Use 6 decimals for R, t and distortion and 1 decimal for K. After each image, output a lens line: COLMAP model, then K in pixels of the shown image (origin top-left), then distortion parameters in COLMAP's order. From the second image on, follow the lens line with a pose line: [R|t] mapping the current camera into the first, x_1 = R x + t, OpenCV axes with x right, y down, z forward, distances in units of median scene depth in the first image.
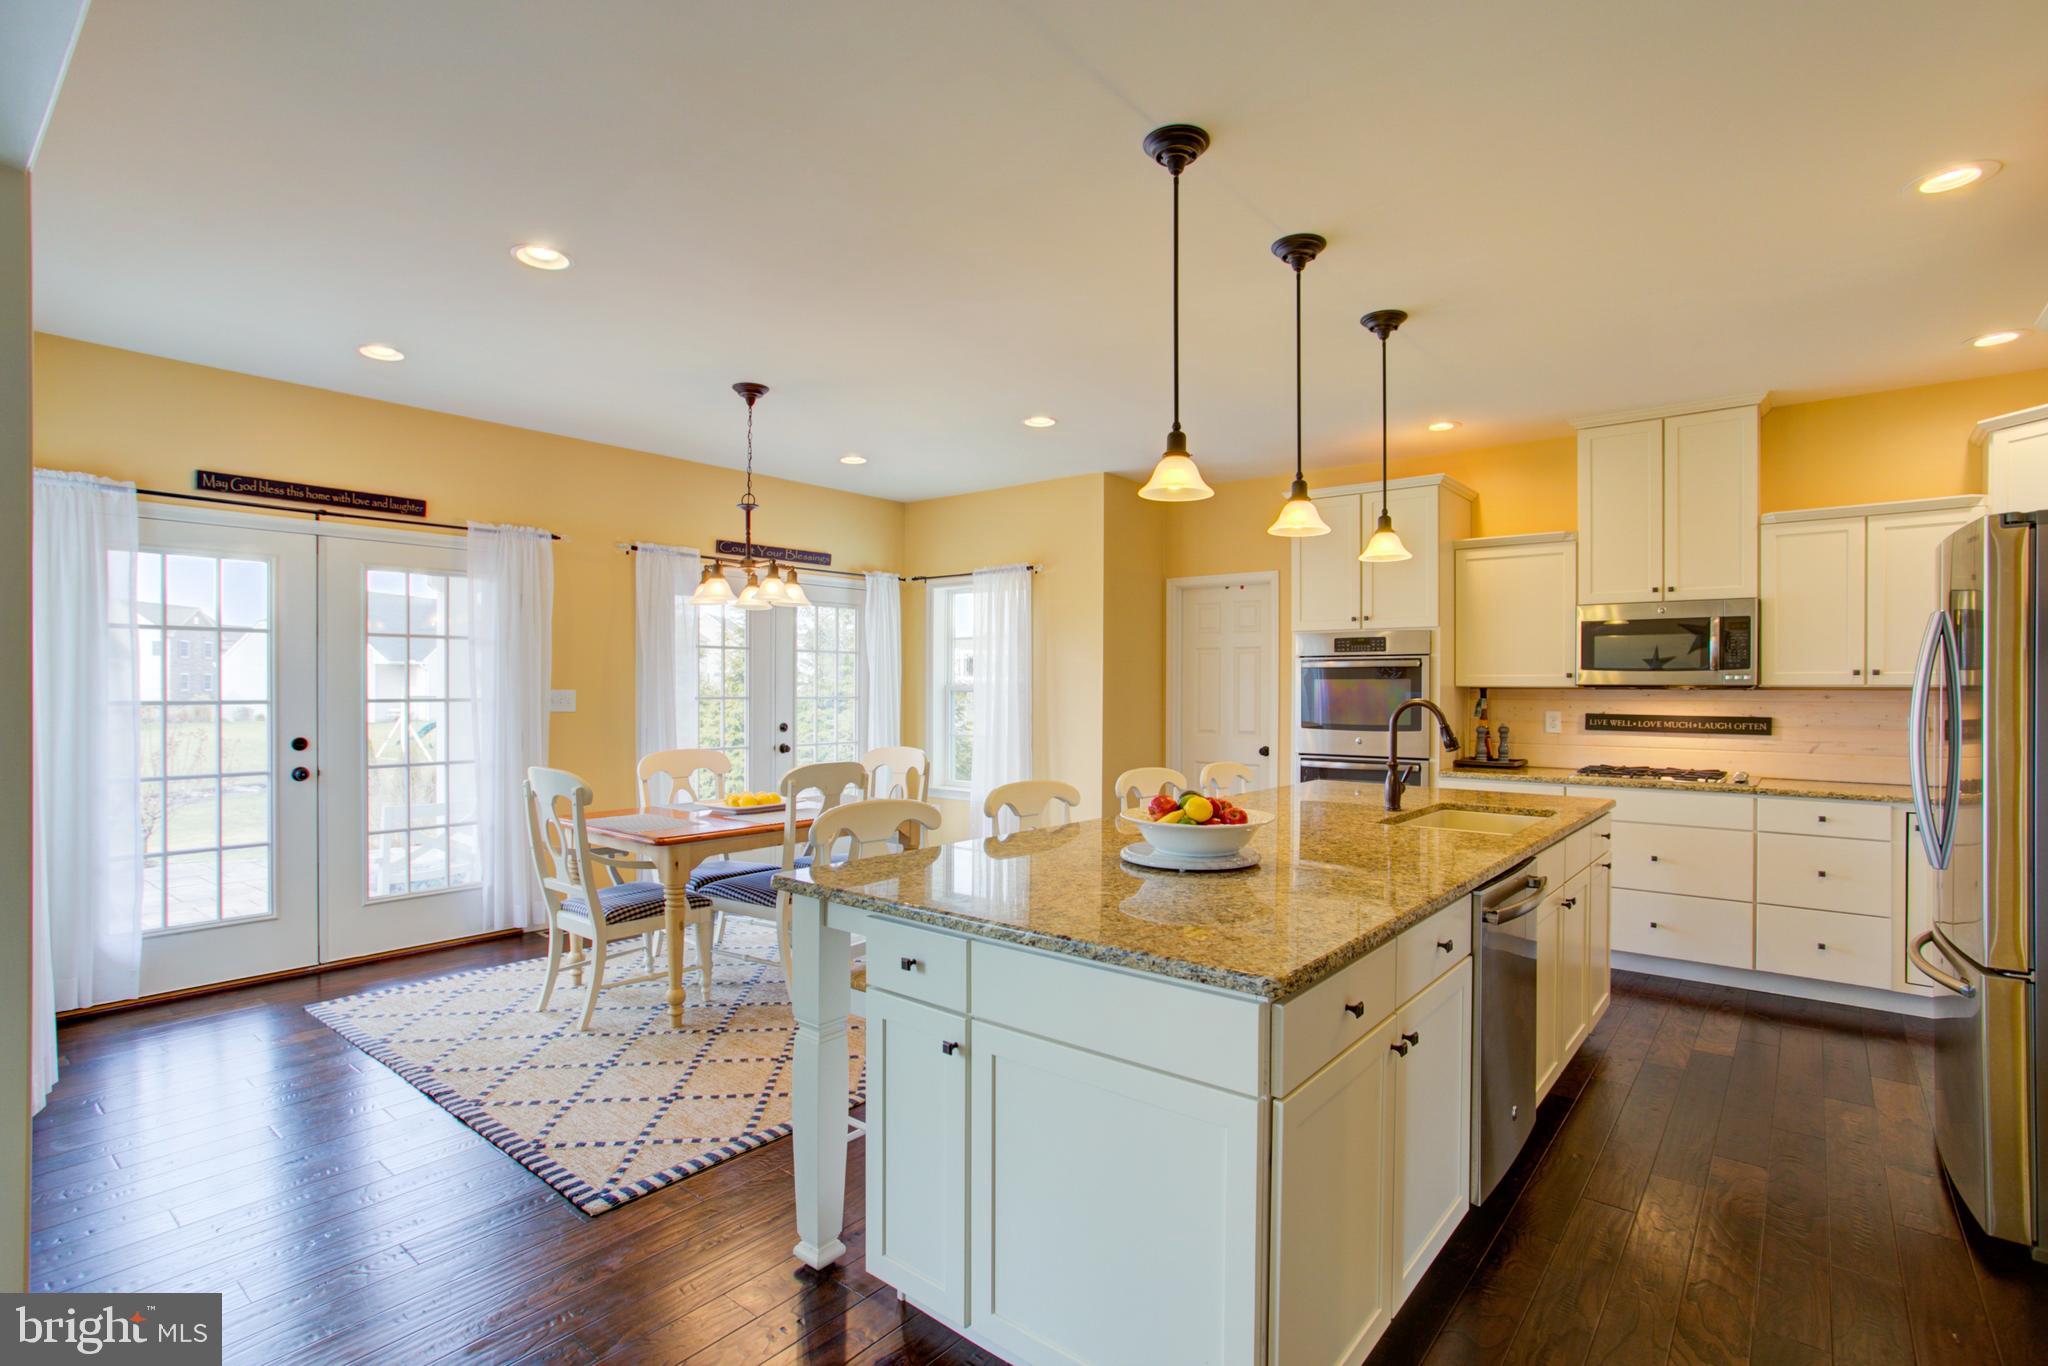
lens RADIAL K [[1004.0, 0, 1039.1], [0, 1004.0, 683.5], [0, 0, 1]] dist [-0.022060, 0.015852]
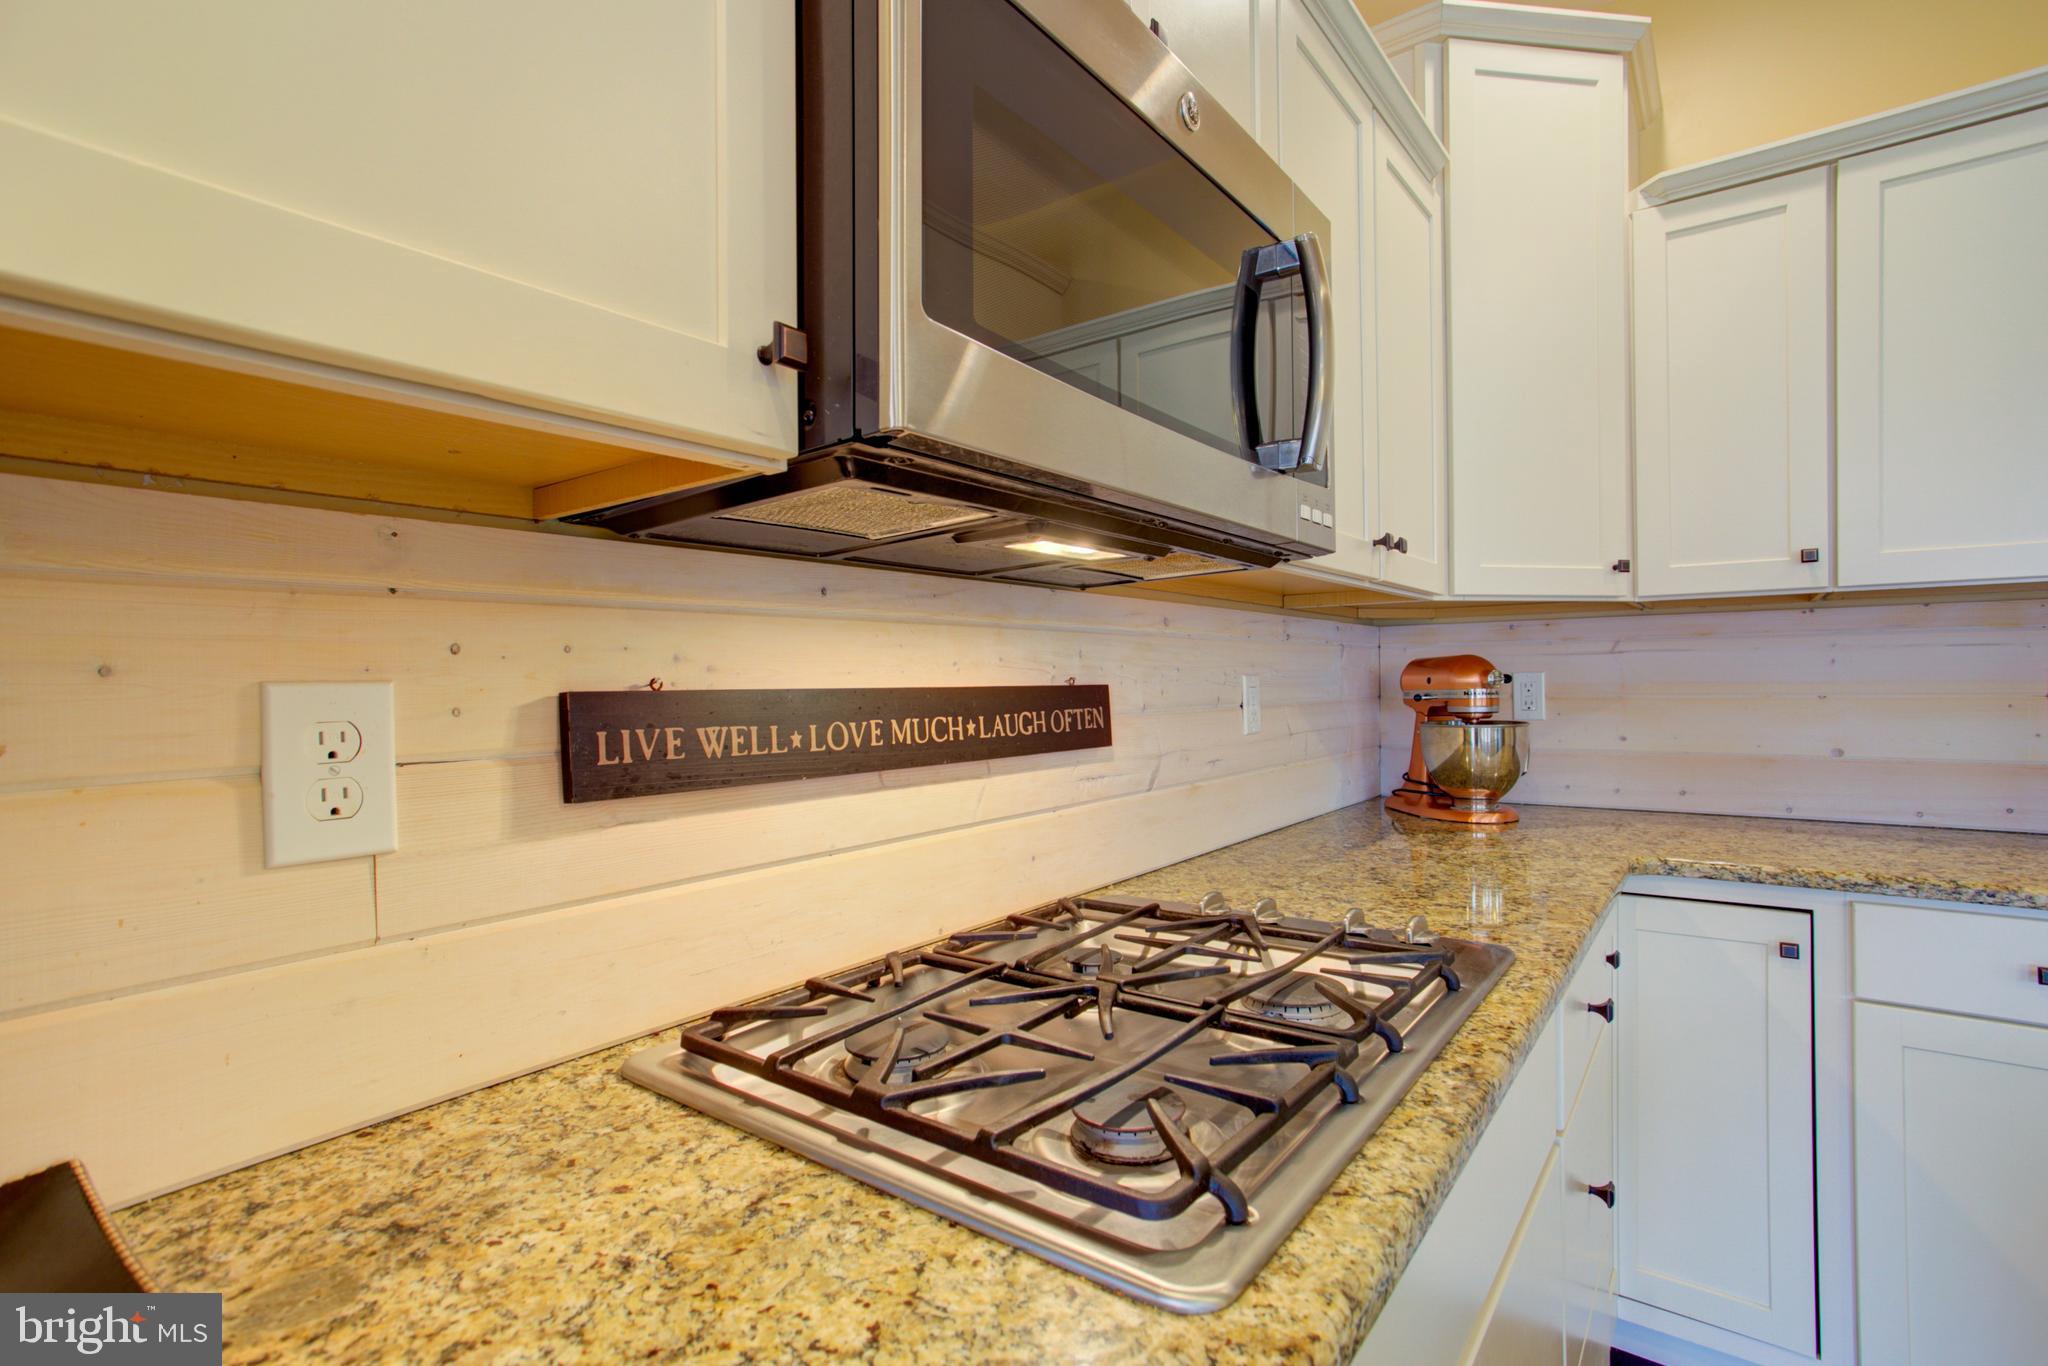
lens RADIAL K [[1004.0, 0, 1024.1], [0, 1004.0, 682.8], [0, 0, 1]] dist [-0.022060, 0.015852]
pose [[-0.015157, -0.005647, 0.999869, 0.432336], [0.011290, 0.999919, 0.005818, 0.030970], [-0.999821, 0.011376, -0.015092, 1.018655]]
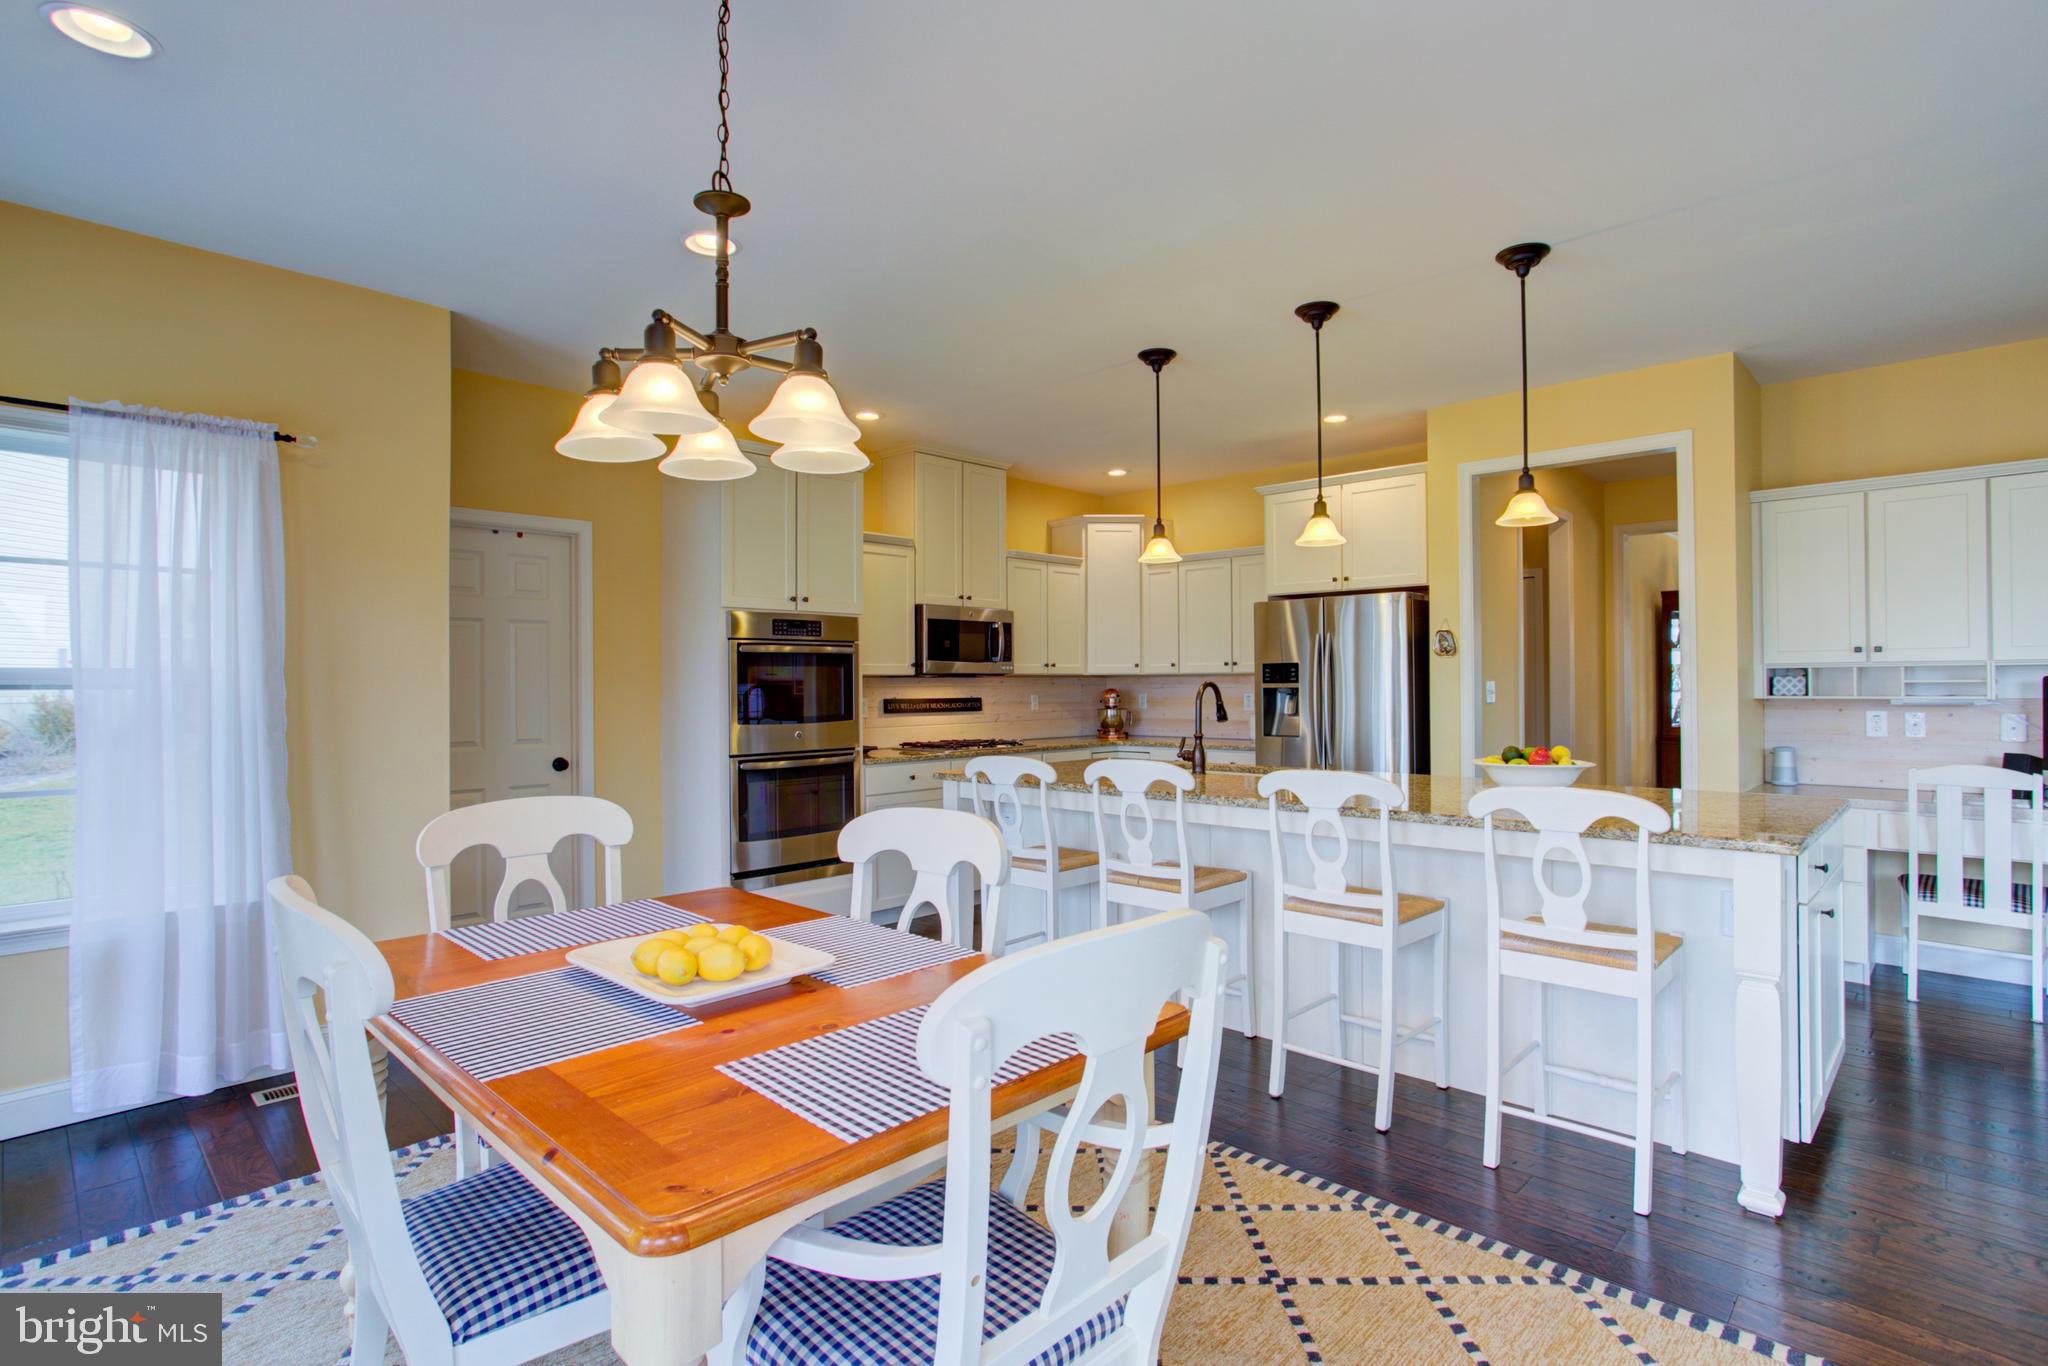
lens RADIAL K [[1004.0, 0, 1033.6], [0, 1004.0, 684.9], [0, 0, 1]] dist [-0.022060, 0.015852]
pose [[0.091175, -0.004374, 0.995825, -0.628655], [0.006502, 0.999972, 0.003797, 0.011483], [-0.995814, 0.006129, 0.091201, 0.793076]]
